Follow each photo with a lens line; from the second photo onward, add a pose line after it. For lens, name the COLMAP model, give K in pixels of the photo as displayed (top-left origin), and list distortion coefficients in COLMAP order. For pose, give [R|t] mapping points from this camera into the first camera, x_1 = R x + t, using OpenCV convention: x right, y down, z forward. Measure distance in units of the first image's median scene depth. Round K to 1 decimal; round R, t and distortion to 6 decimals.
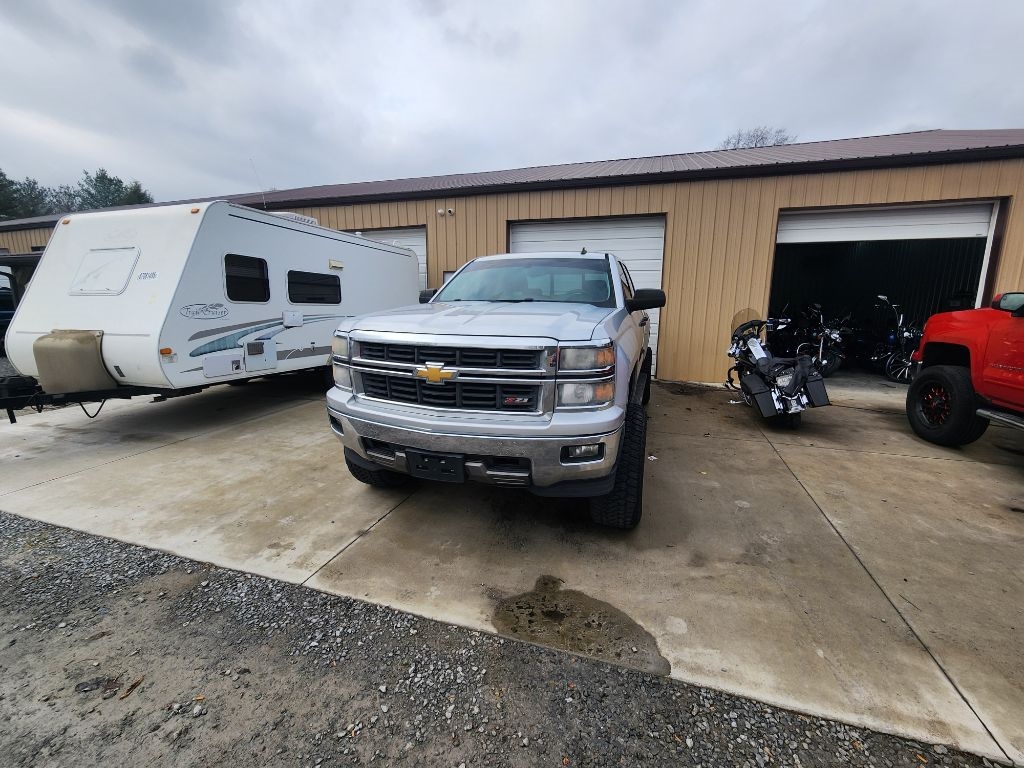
lens RADIAL K [[434.4, 0, 514.2], [0, 434.4, 376.5], [0, 0, 1]] dist [-0.000536, -0.000516]
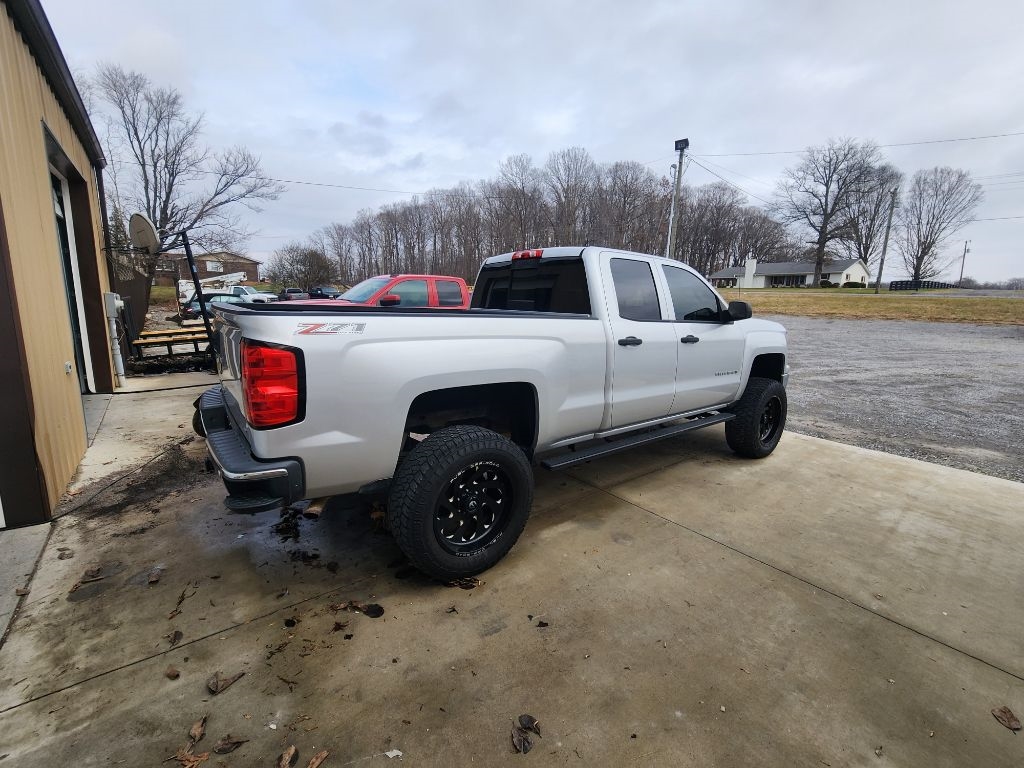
lens RADIAL K [[434.4, 0, 517.4], [0, 434.4, 375.5], [0, 0, 1]] dist [-0.000536, -0.000516]
pose [[-0.834273, -0.121318, 0.537839, -0.442317], [0.066566, 0.946193, 0.316683, -0.524214], [-0.547319, 0.300002, -0.781307, 2.819258]]
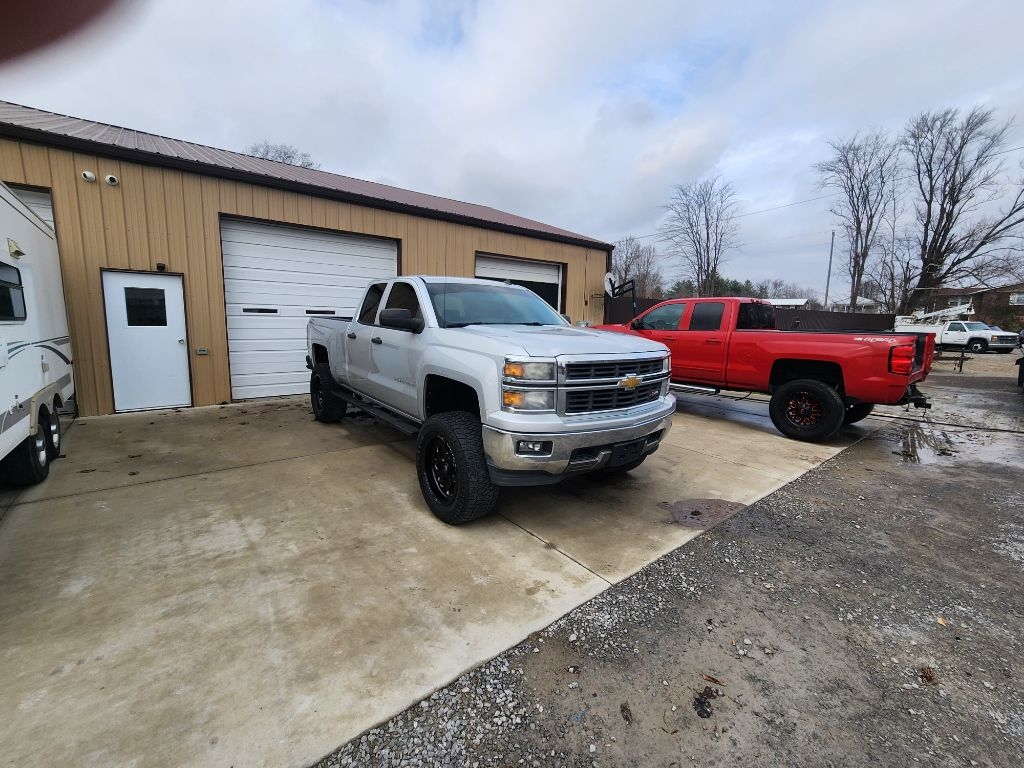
lens RADIAL K [[434.4, 0, 514.4], [0, 434.4, 379.0], [0, 0, 1]] dist [-0.000536, -0.000516]
pose [[0.543809, -0.109692, 0.832009, -1.164888], [0.125183, 0.990932, 0.048824, -0.098604], [-0.829820, 0.077602, 0.552609, 0.433772]]
